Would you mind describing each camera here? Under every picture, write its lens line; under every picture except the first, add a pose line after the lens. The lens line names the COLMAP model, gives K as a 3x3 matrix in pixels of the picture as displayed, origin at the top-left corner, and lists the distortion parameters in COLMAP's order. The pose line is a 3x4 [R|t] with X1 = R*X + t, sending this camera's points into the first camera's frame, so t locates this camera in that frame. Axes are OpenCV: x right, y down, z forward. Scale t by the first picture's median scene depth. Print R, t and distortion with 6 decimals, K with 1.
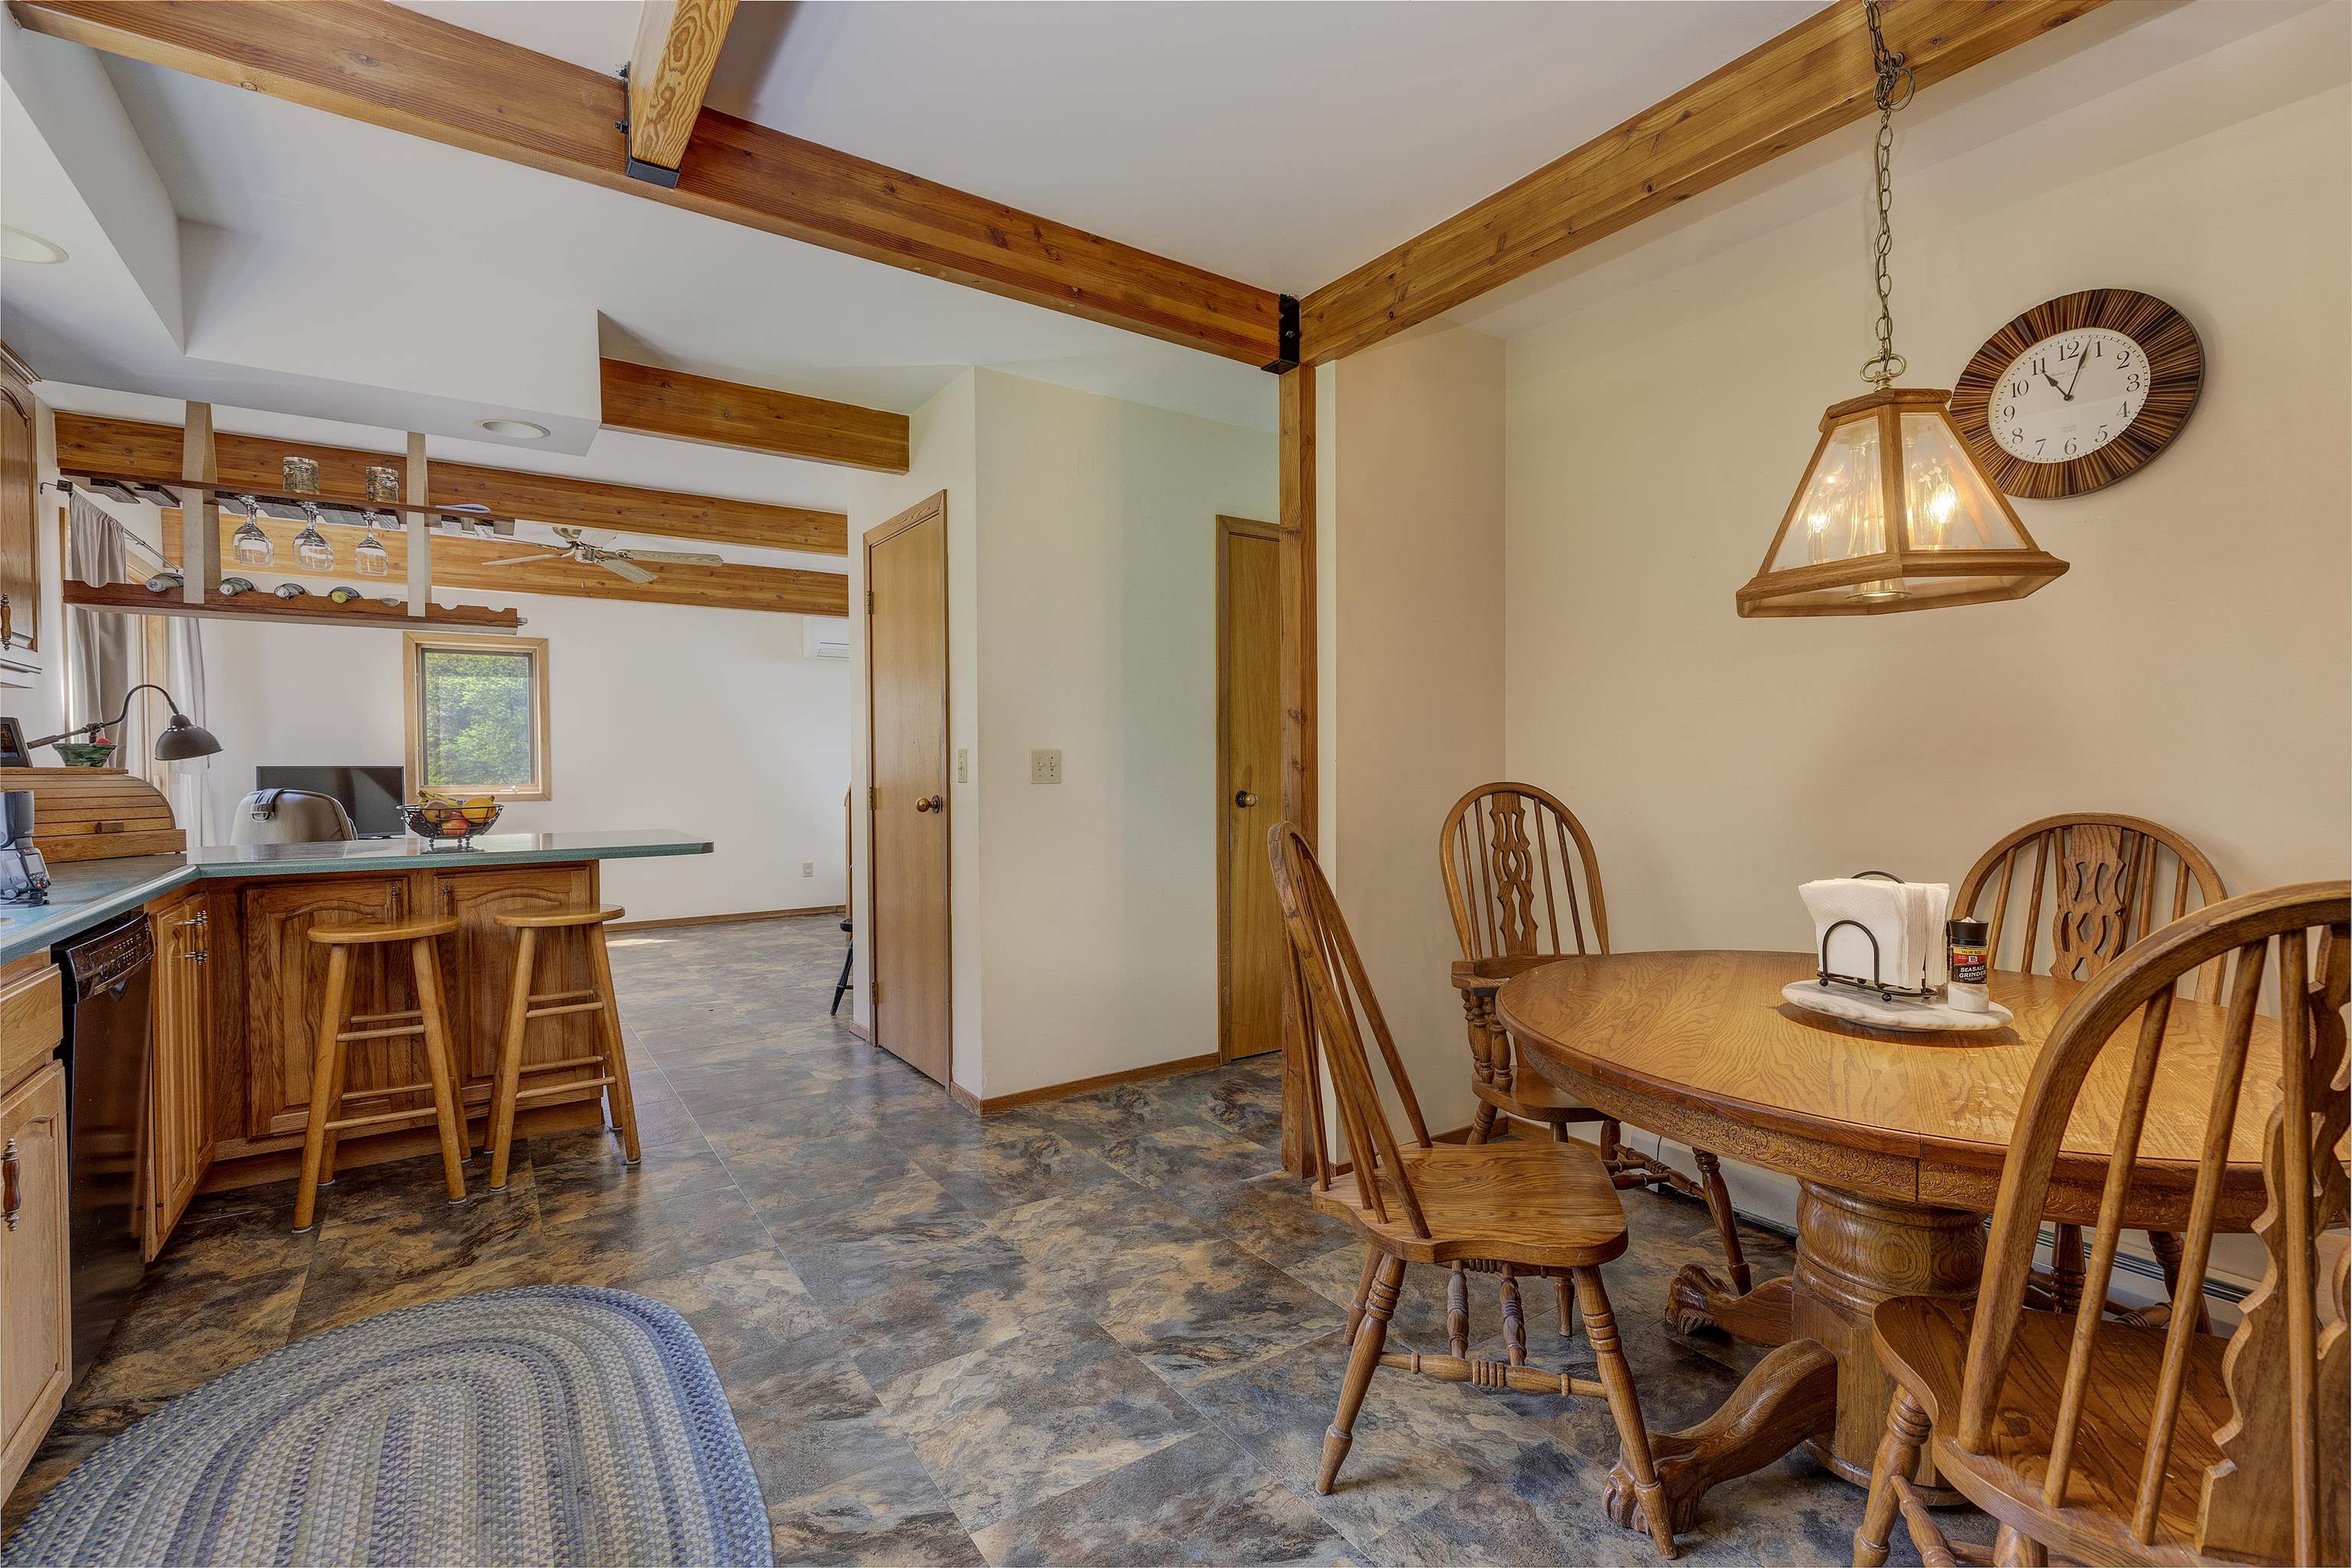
lens RADIAL K [[1072.4, 0, 1181.7], [0, 1072.4, 790.9], [0, 0, 1]] dist [0.002058, -0.000233]
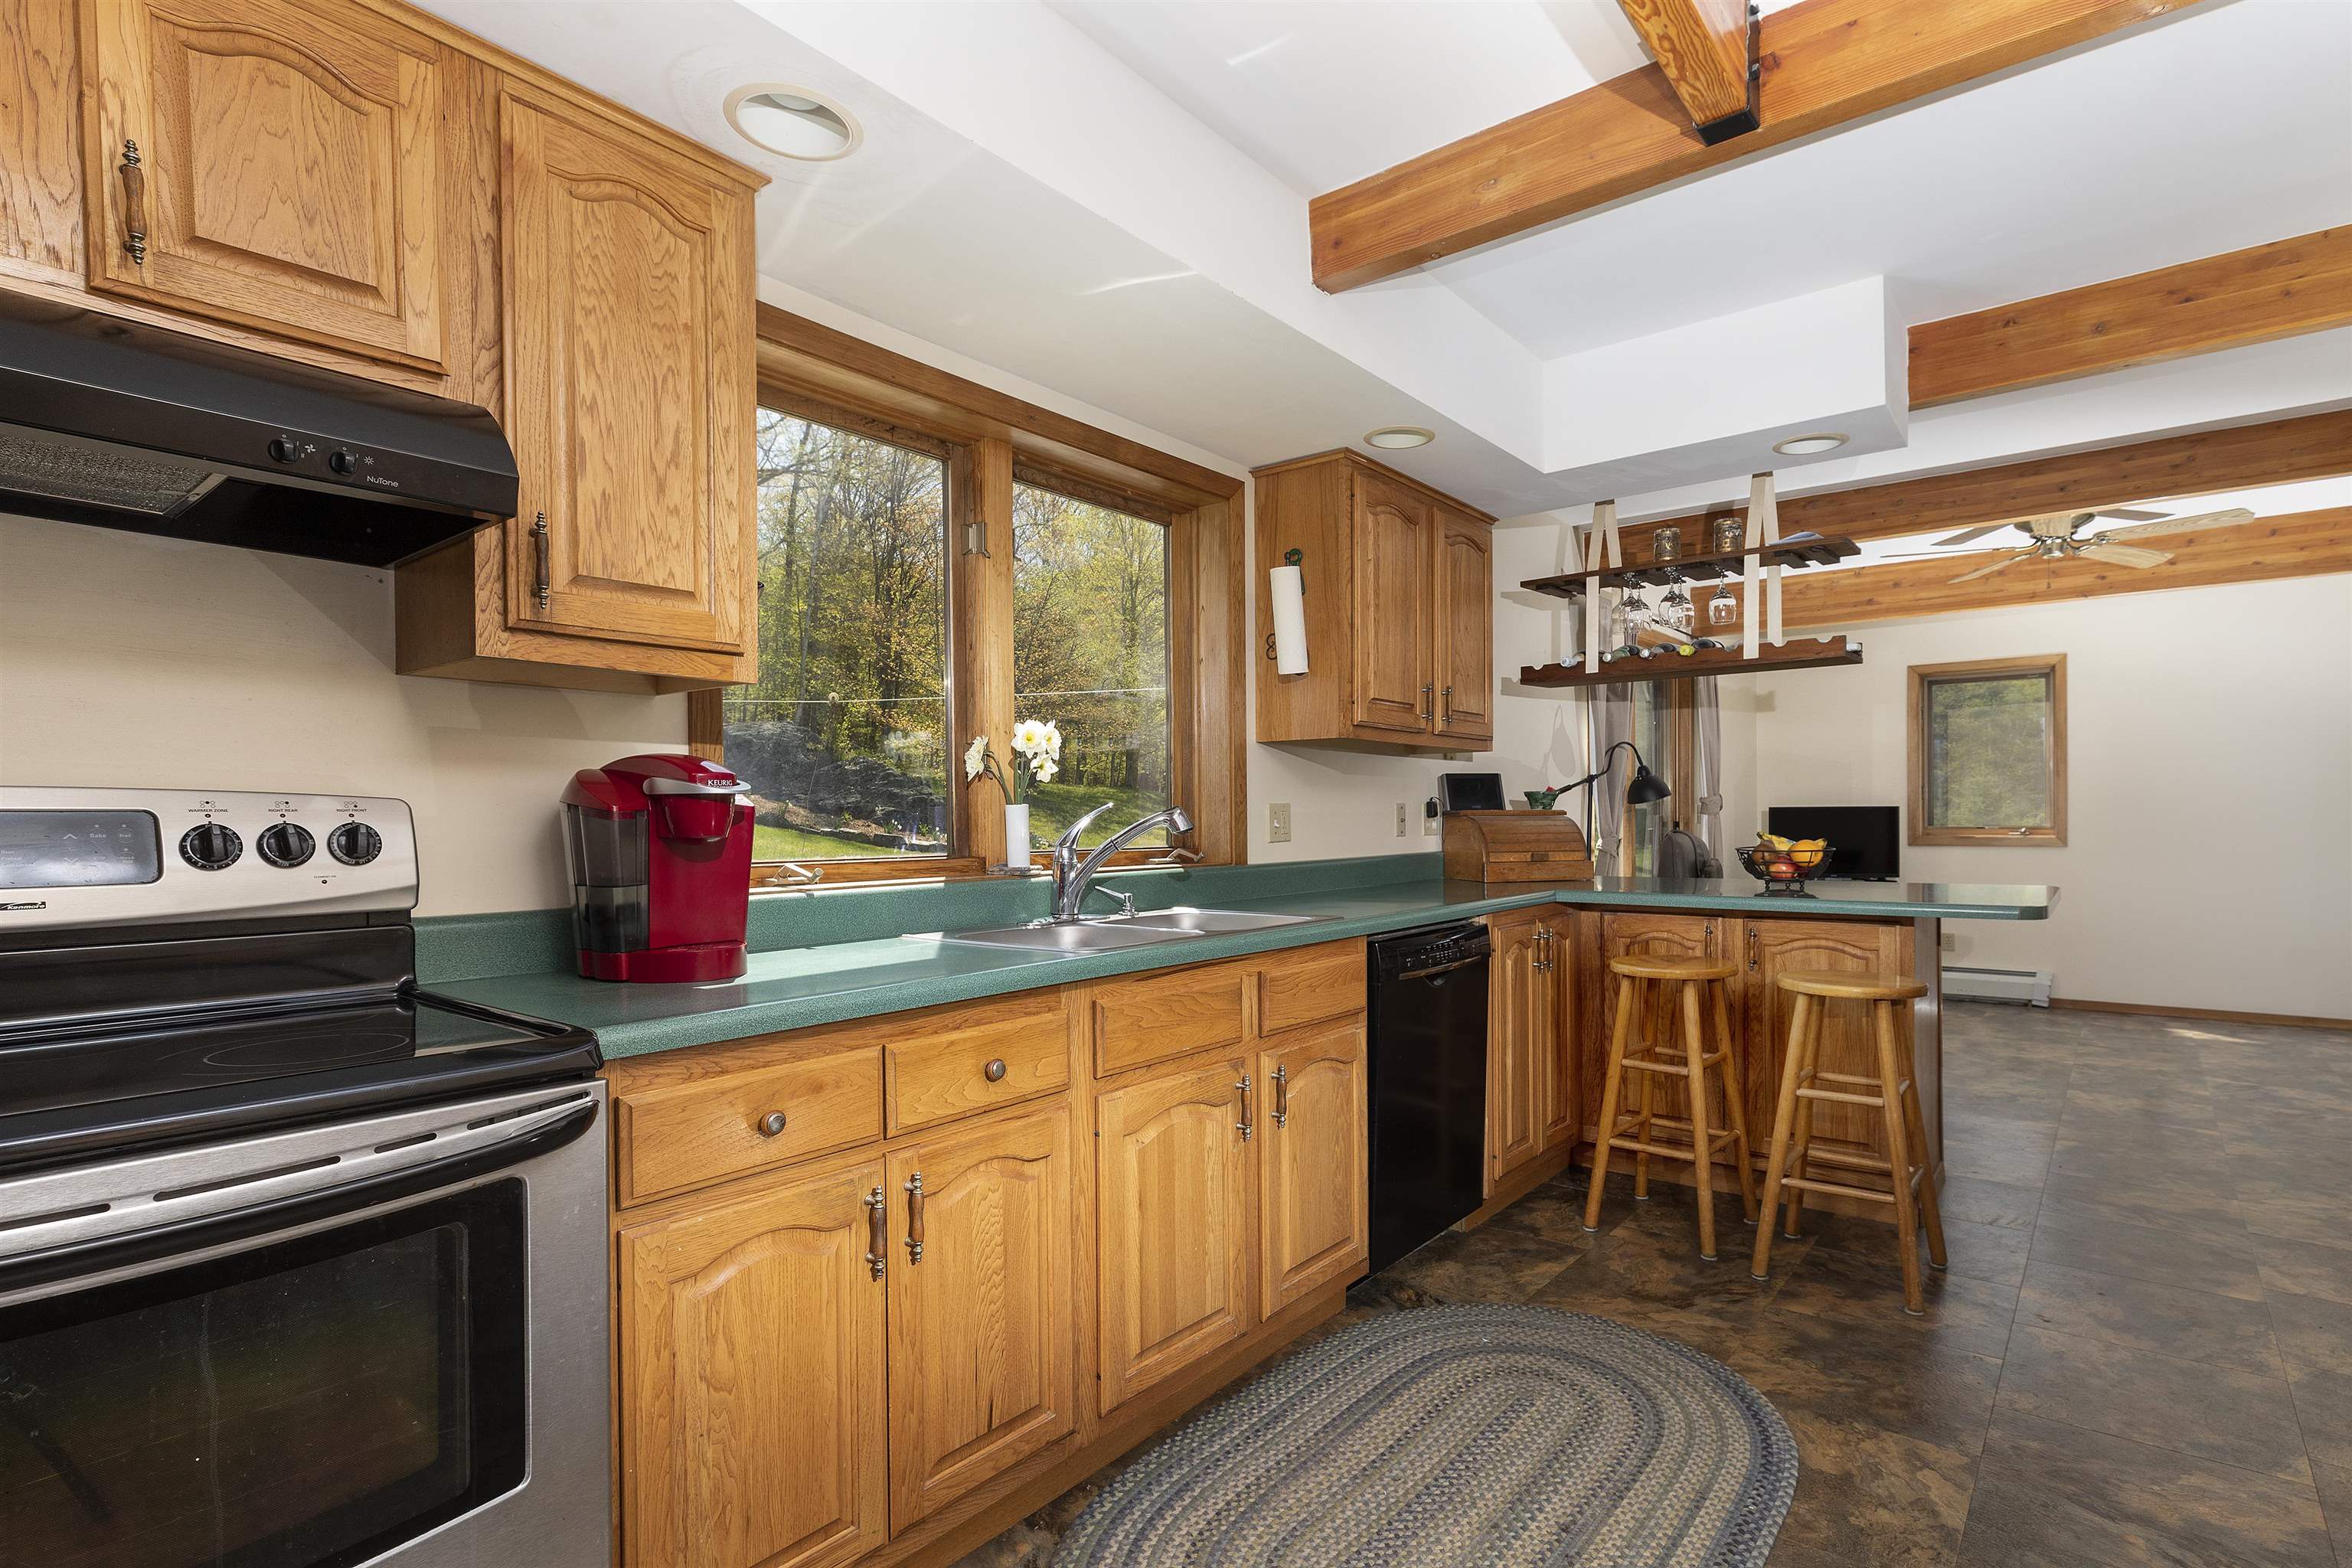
lens RADIAL K [[1140.8, 0, 1172.2], [0, 1140.8, 832.8], [0, 0, 1]] dist [0.000168, 0.000366]
pose [[0.284815, 0.015417, -0.958458, 0.210106], [-0.014247, 0.999828, 0.011849, -0.006369], [0.958477, 0.010280, 0.284986, 0.237381]]
